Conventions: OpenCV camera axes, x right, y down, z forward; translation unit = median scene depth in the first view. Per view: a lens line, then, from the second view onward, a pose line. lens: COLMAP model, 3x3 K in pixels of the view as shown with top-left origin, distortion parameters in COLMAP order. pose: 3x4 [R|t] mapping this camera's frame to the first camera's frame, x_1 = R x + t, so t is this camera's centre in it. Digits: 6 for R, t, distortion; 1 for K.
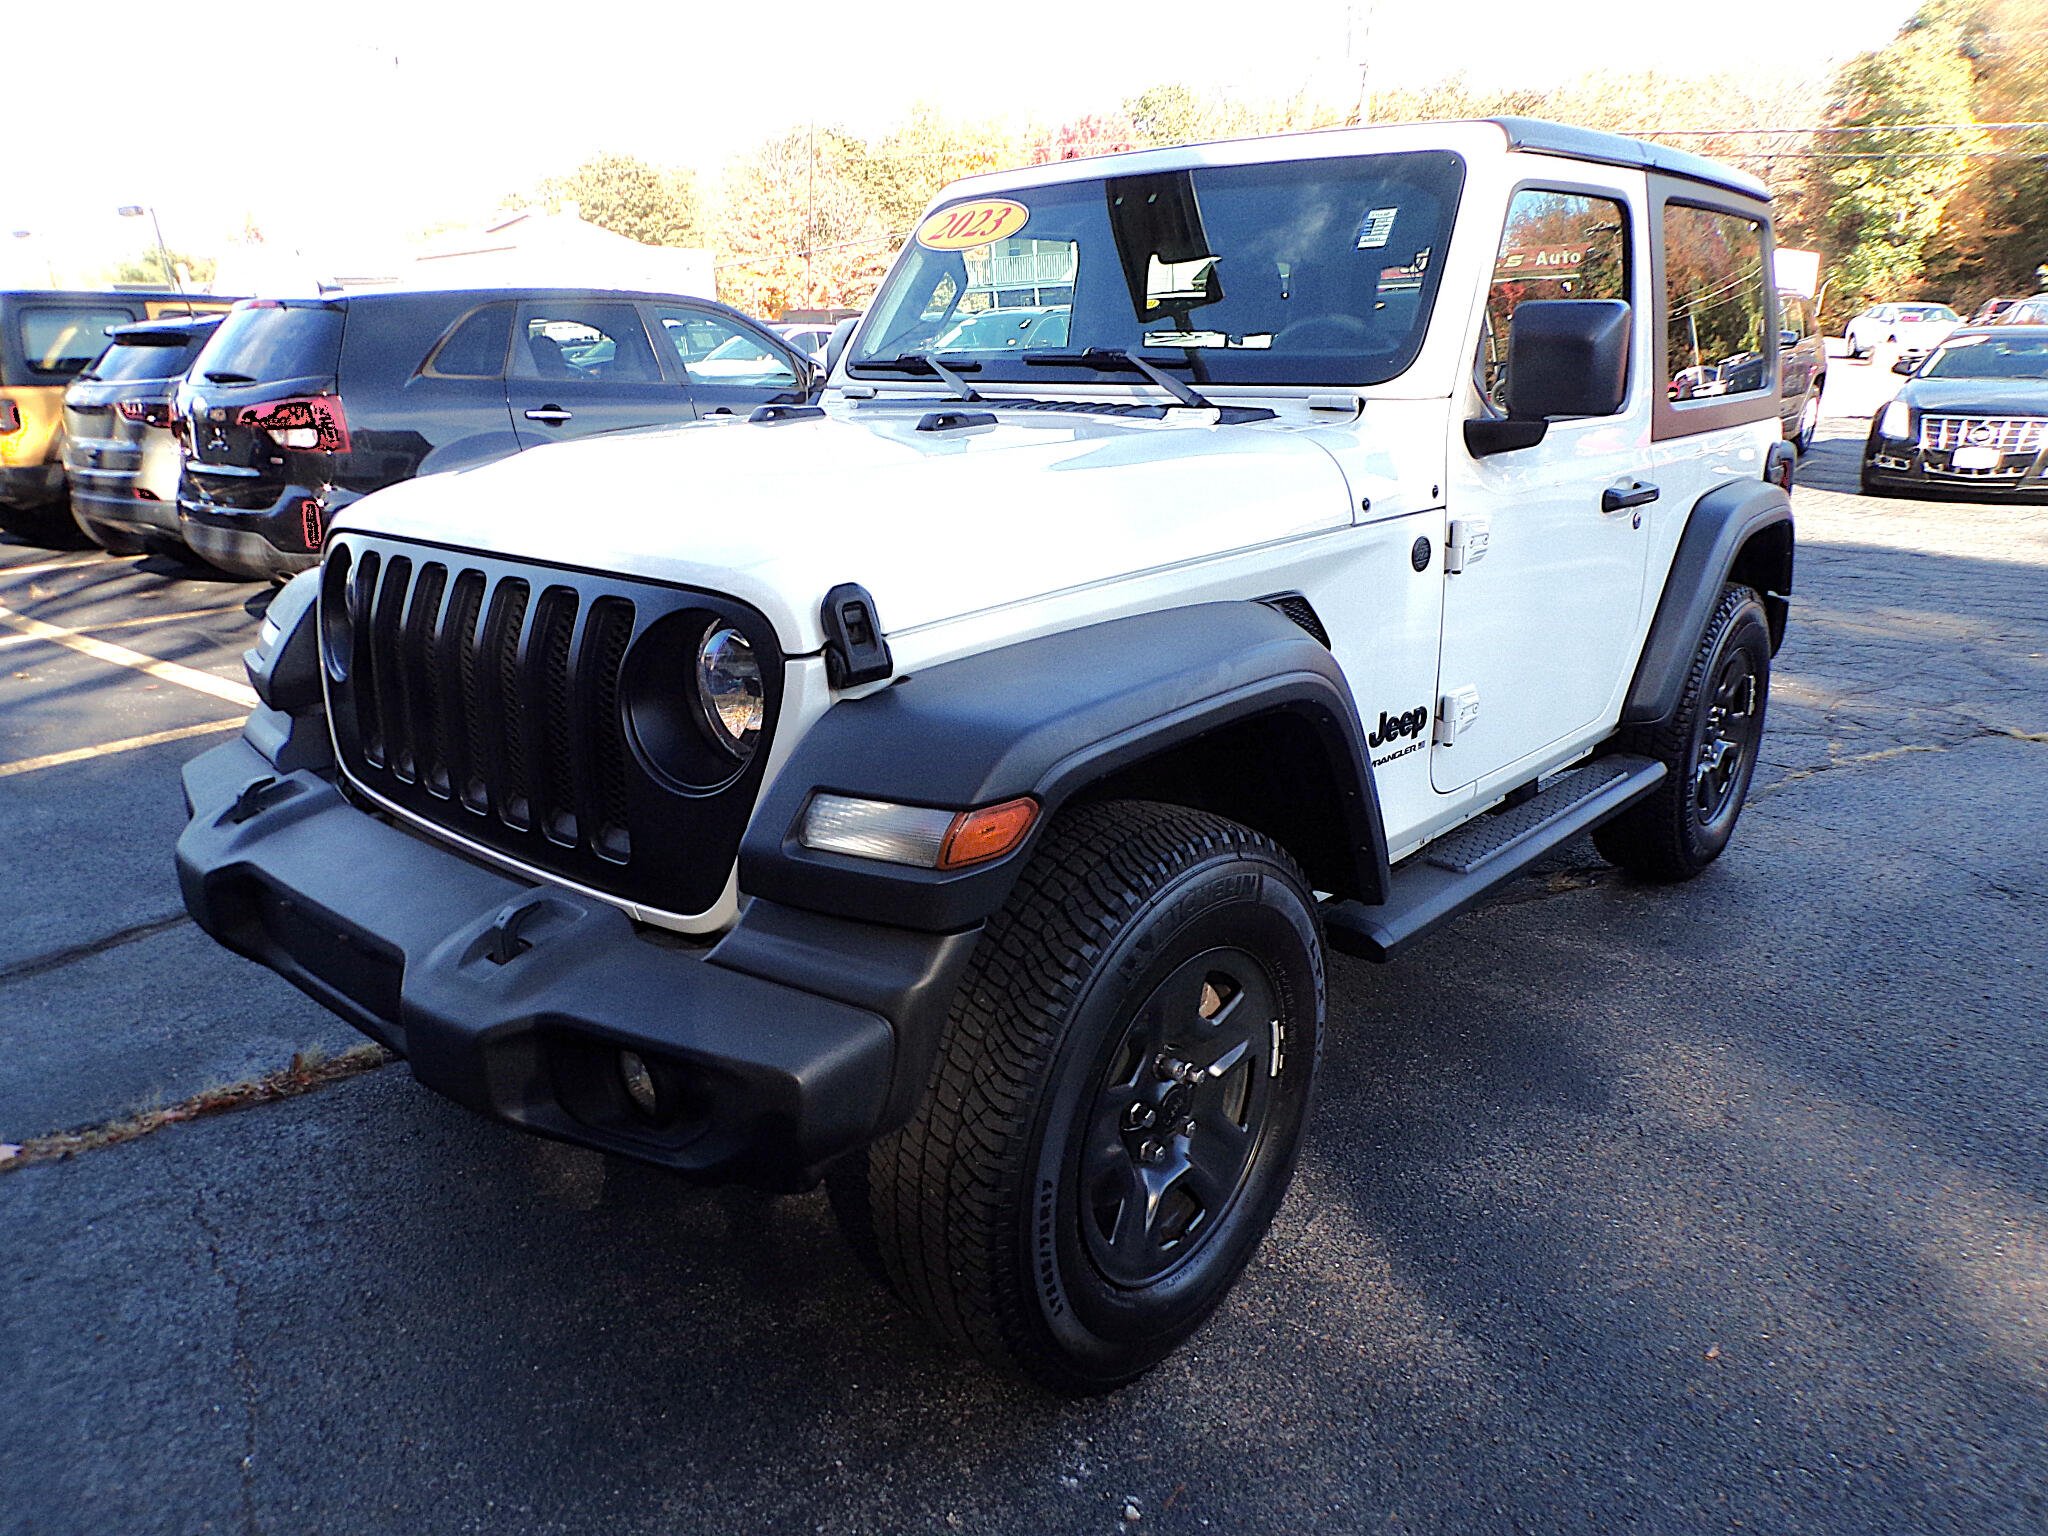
lens RADIAL K [[1416.1, 0, 1024.0], [0, 1416.1, 768.0], [0, 0, 1]] dist [-0.003891, -0.001367]
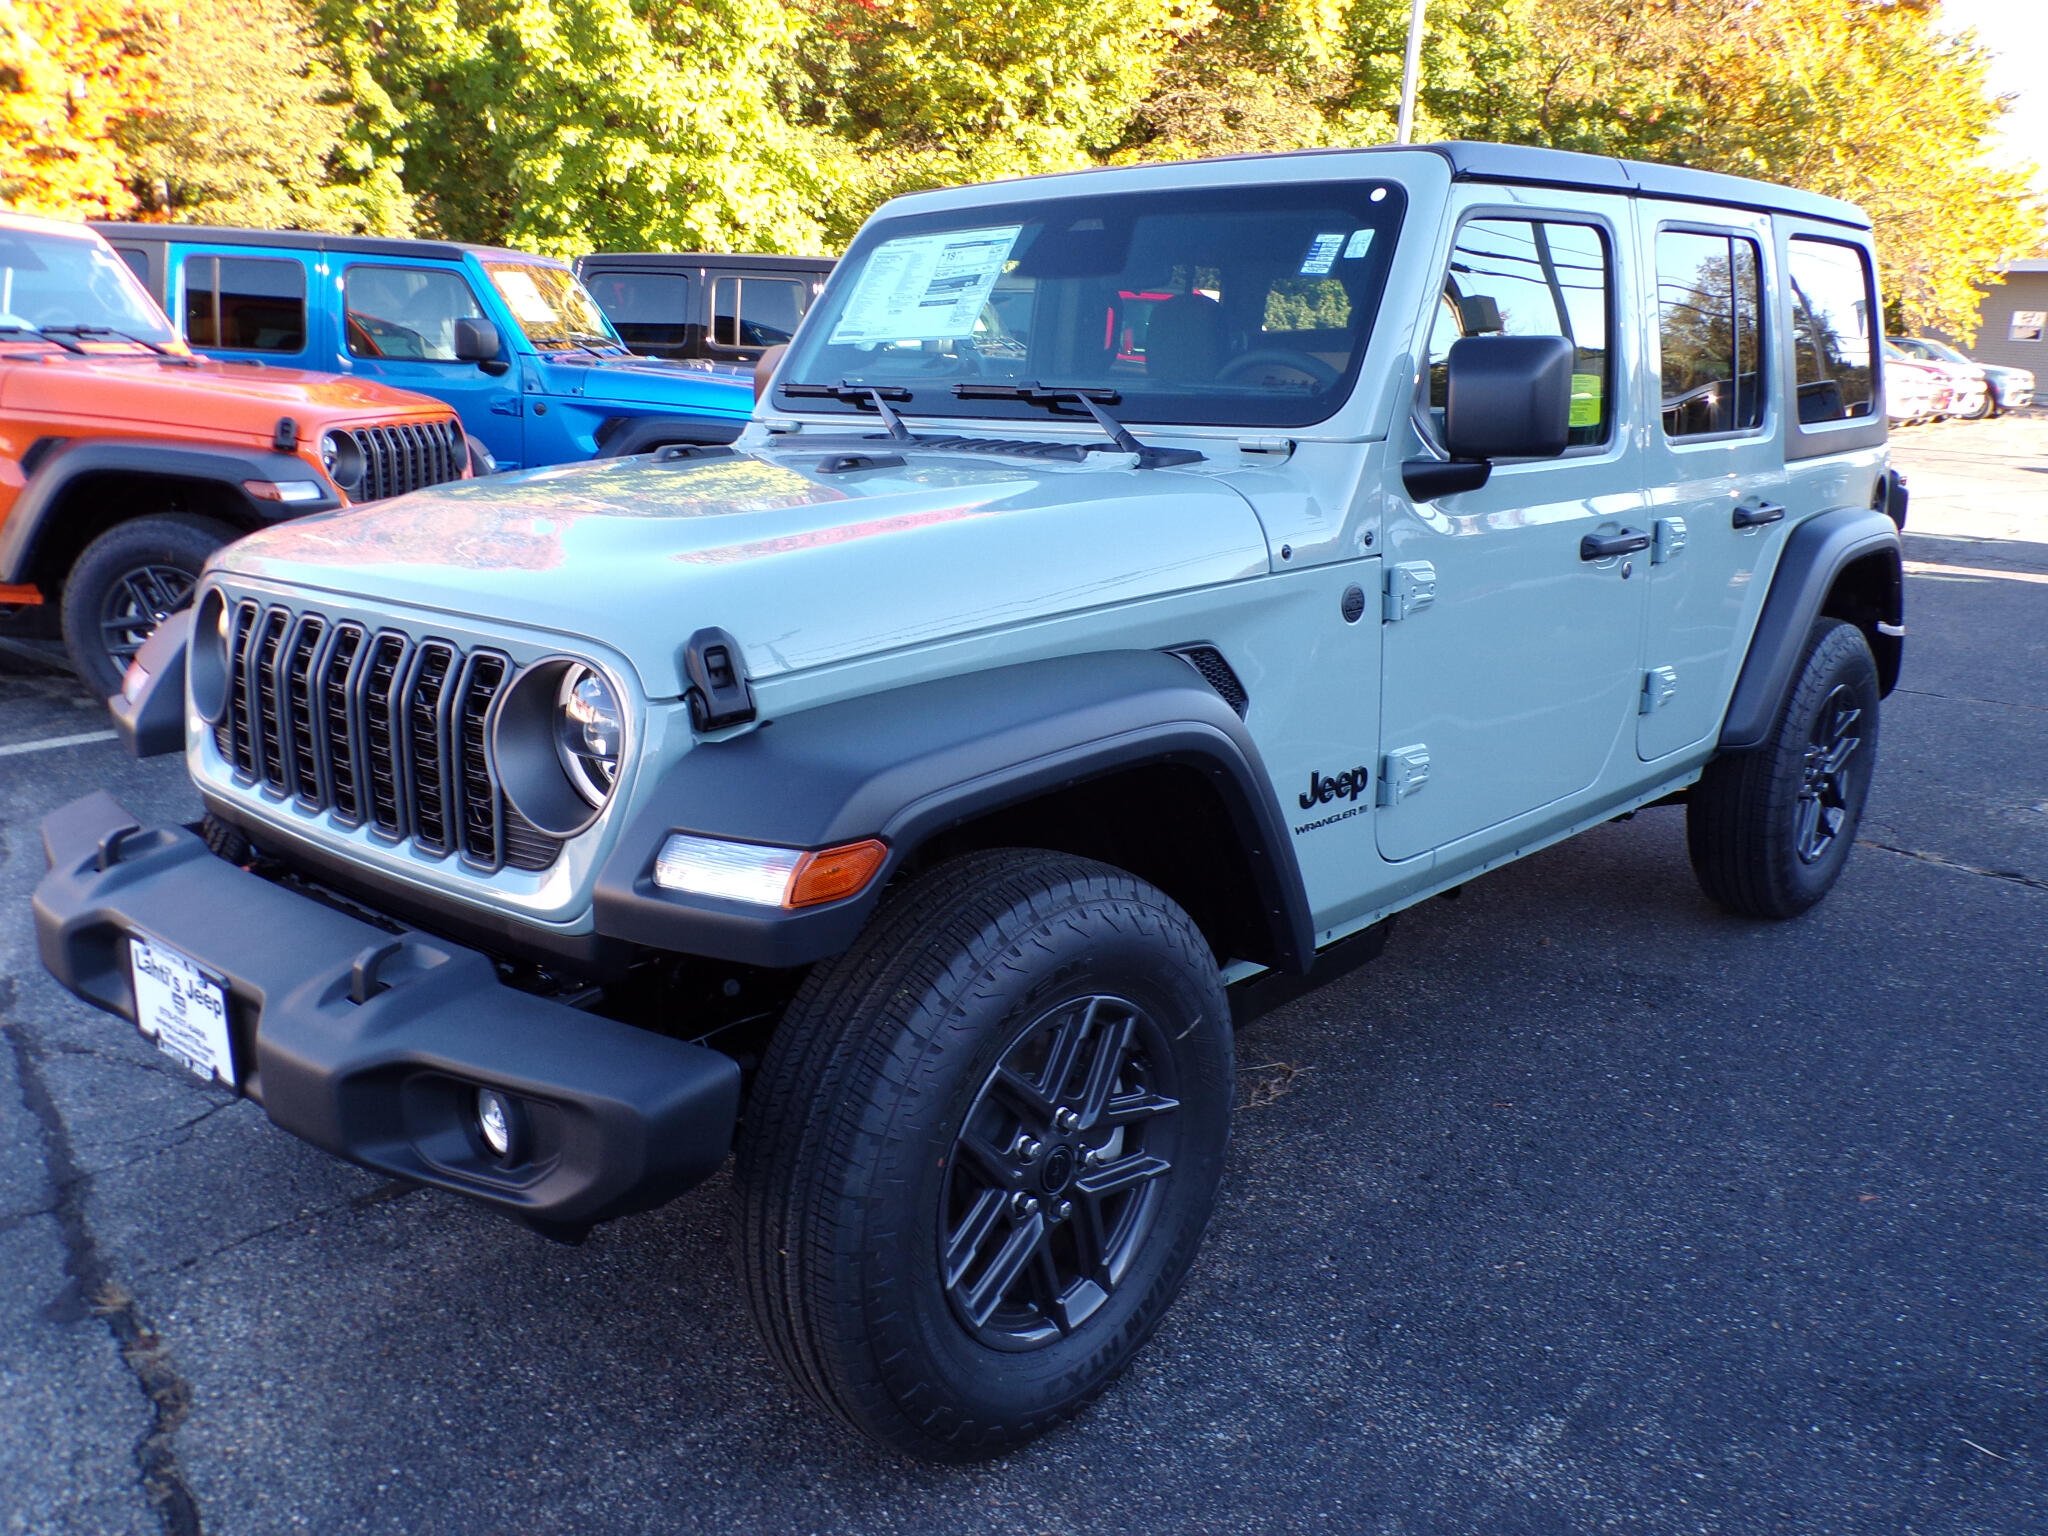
lens RADIAL K [[1767.9, 0, 1017.9], [0, 1767.9, 764.2], [0, 0, 1]] dist [0.015408, 0.000284]
pose [[0.999672, 0.010131, -0.023522, 0.087496], [-0.011434, 0.998369, -0.055943, 0.024049], [0.022917, 0.056193, 0.998157, -0.178763]]
